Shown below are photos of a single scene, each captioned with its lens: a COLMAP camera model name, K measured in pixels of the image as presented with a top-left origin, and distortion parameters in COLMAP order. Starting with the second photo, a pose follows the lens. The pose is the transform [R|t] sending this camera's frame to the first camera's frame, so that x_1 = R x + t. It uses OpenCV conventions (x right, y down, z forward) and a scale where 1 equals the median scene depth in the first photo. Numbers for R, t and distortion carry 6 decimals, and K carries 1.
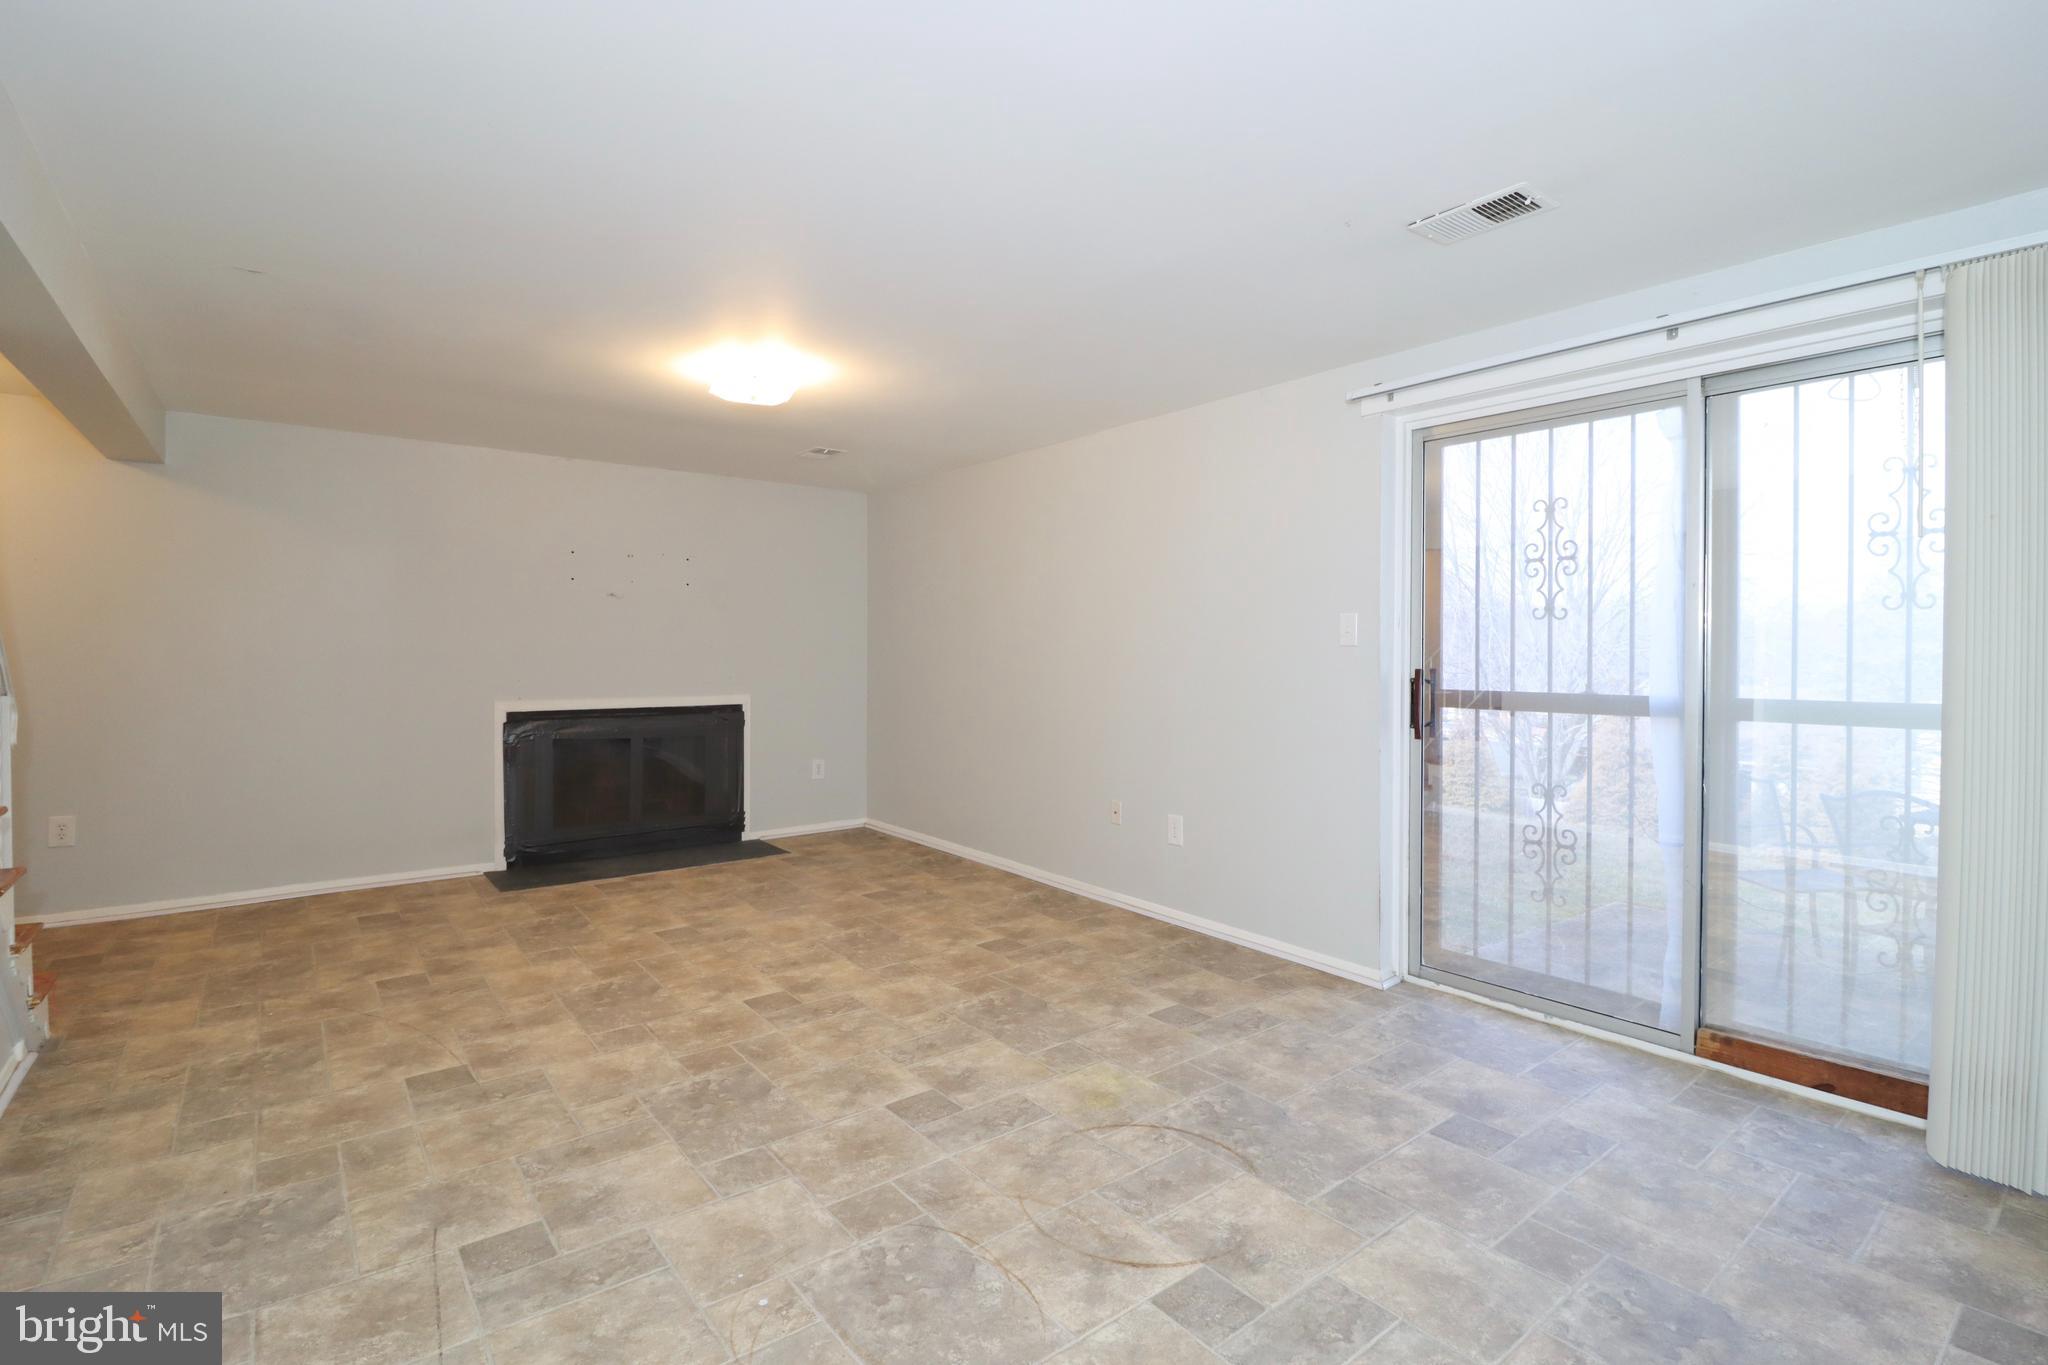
lens RADIAL K [[952.3, 0, 1046.2], [0, 952.3, 659.4], [0, 0, 1]] dist [-0.000650, -0.012667]
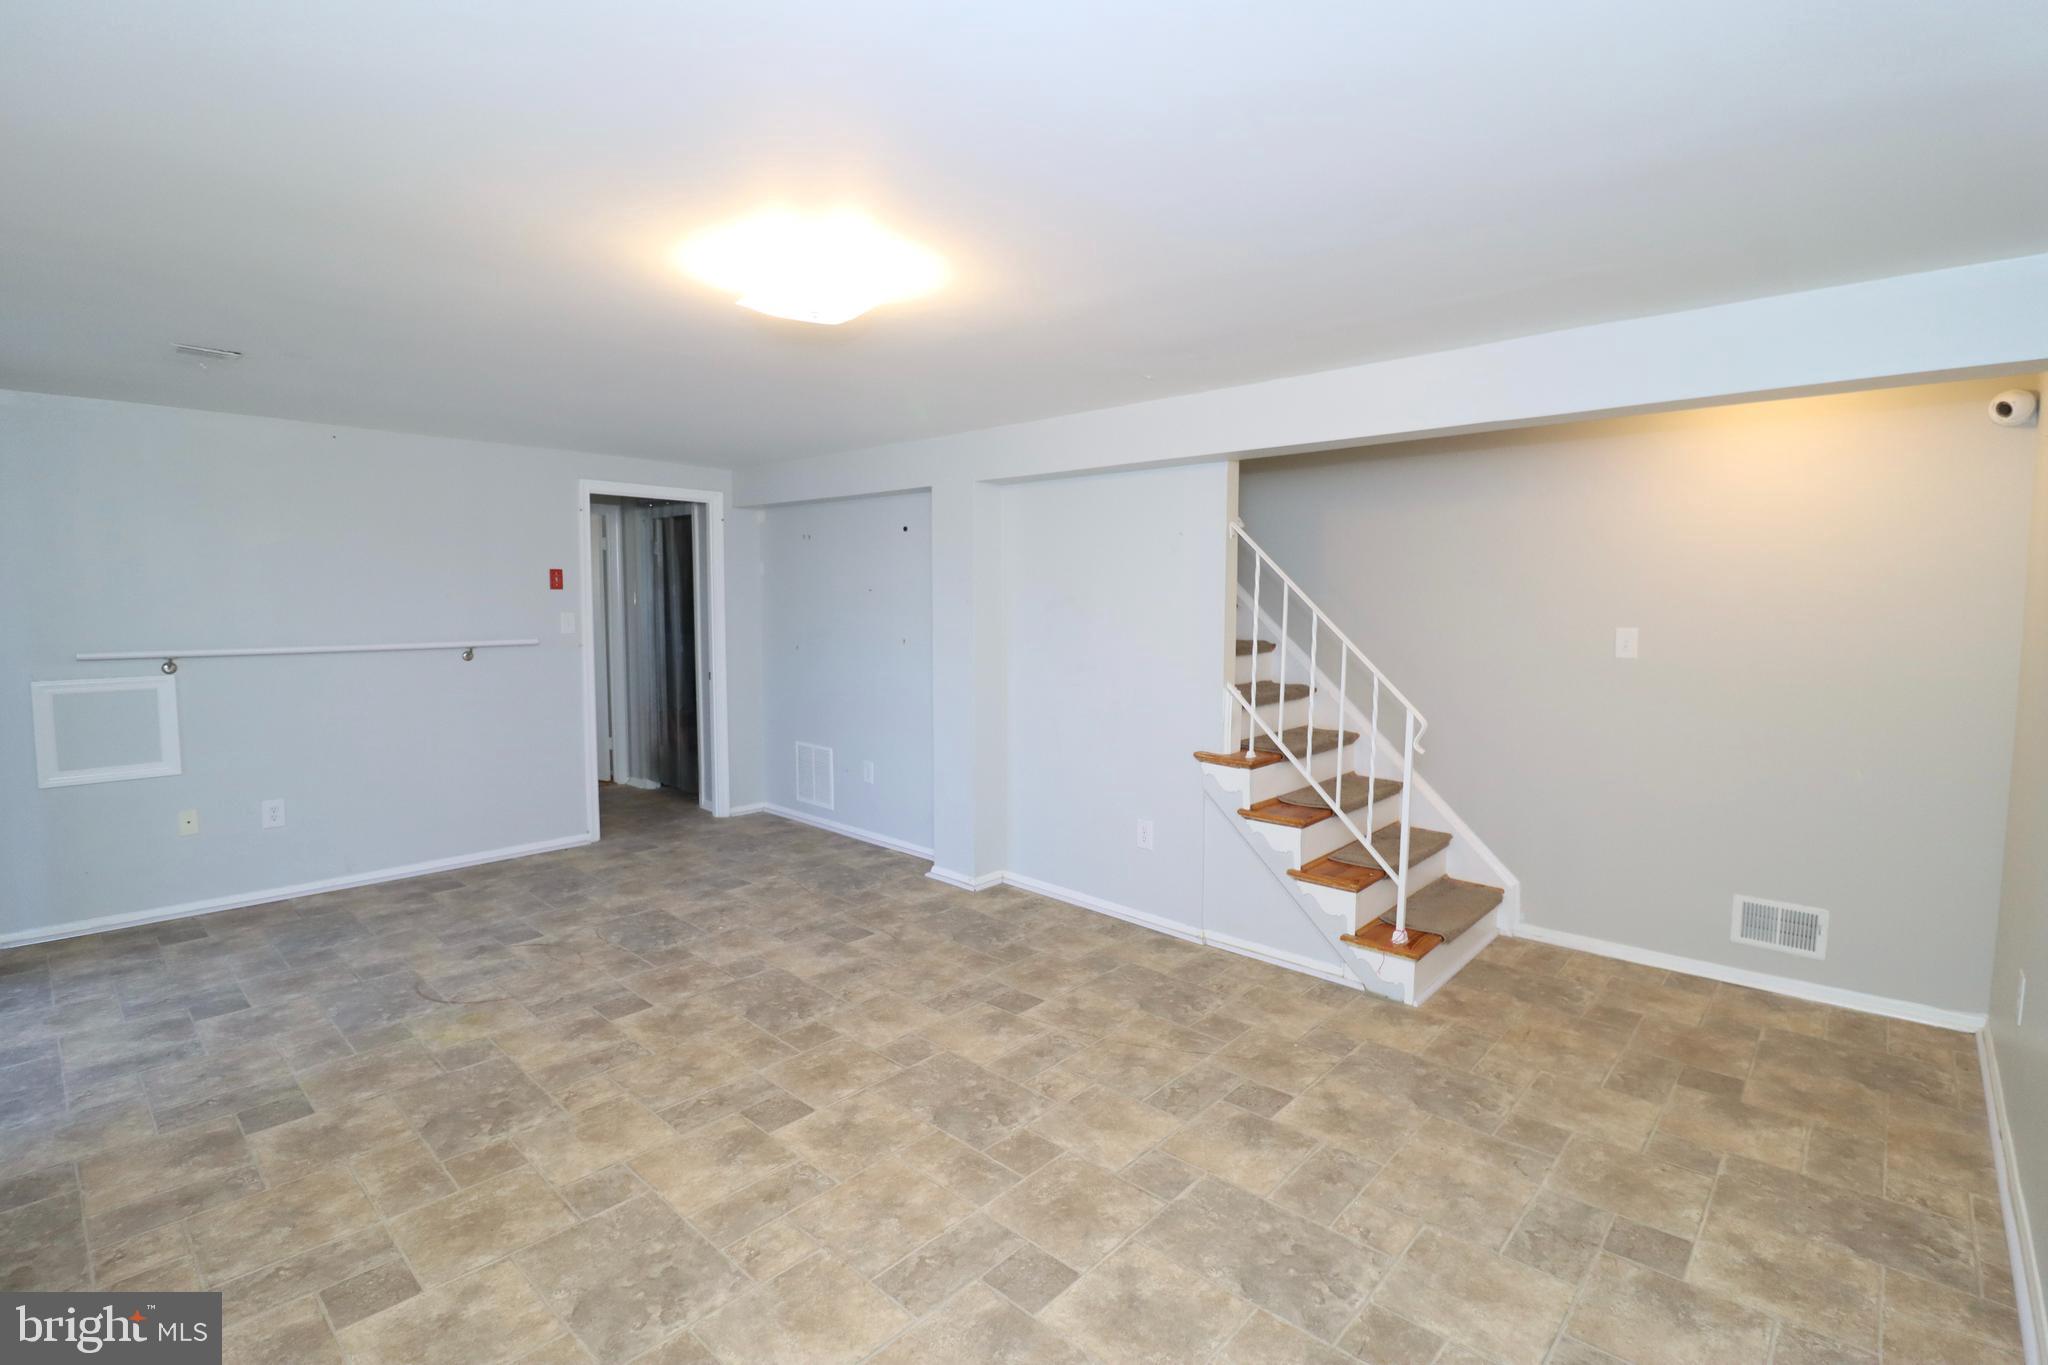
lens RADIAL K [[952.3, 0, 1046.2], [0, 952.3, 659.4], [0, 0, 1]] dist [-0.000650, -0.012667]
pose [[-0.987819, 0.002402, -0.155589, -0.469446], [-0.010570, 0.996536, 0.082490, -0.121214], [0.155248, 0.083130, -0.984372, 2.181590]]
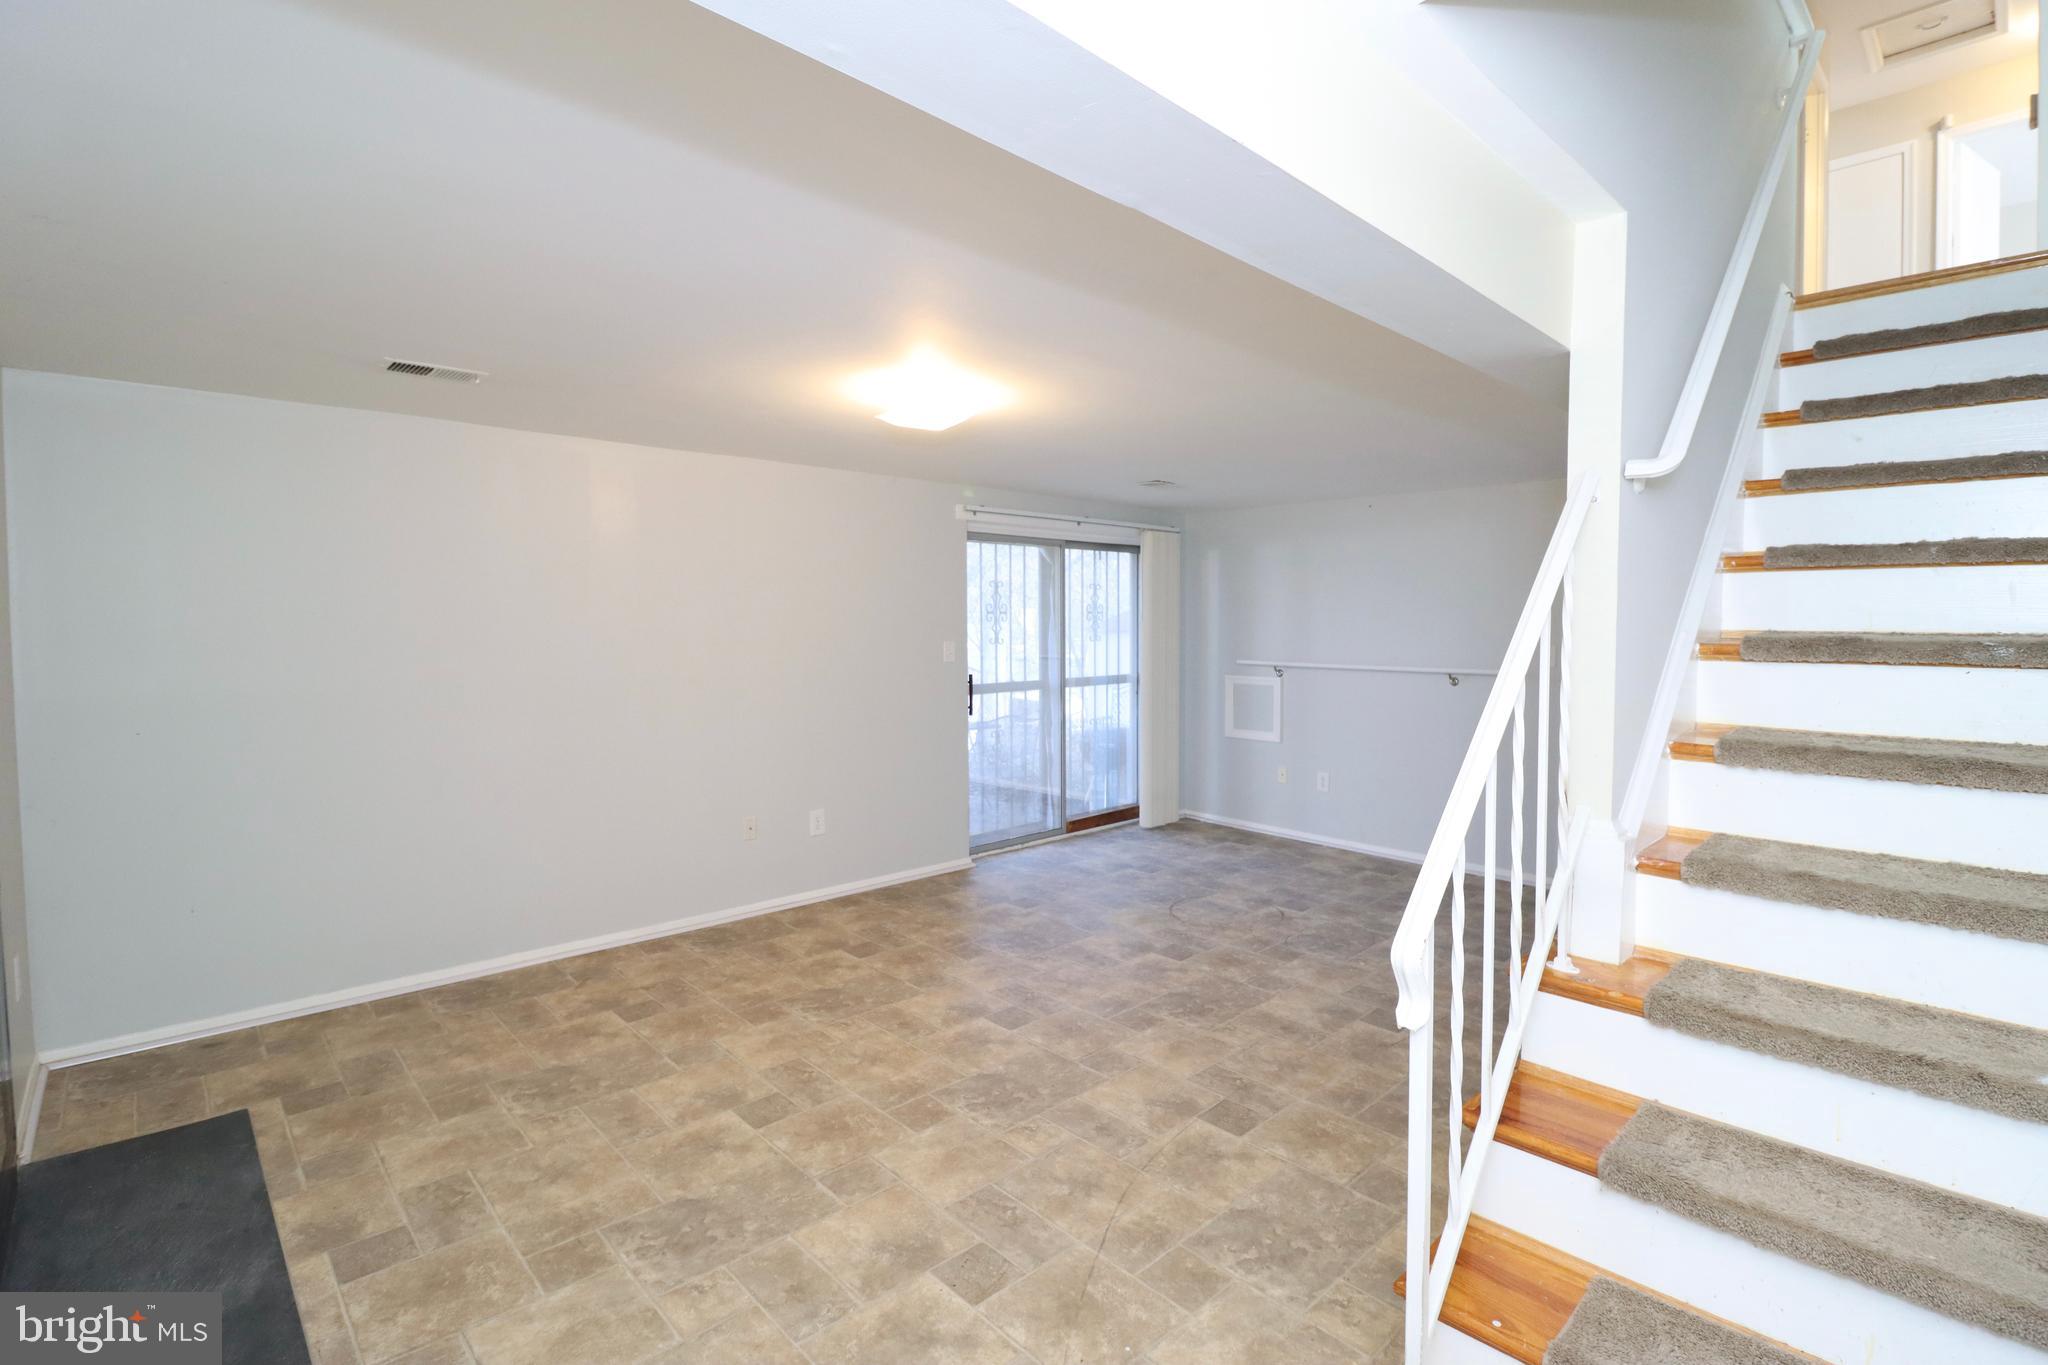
lens RADIAL K [[940.3, 0, 1034.7], [0, 940.3, 685.6], [0, 0, 1]] dist [0.011239, -0.016306]
pose [[-0.073927, -0.070116, 0.994796, -1.594637], [0.011332, 0.997402, 0.071142, -0.110654], [-0.997199, 0.016532, -0.072940, 1.256554]]
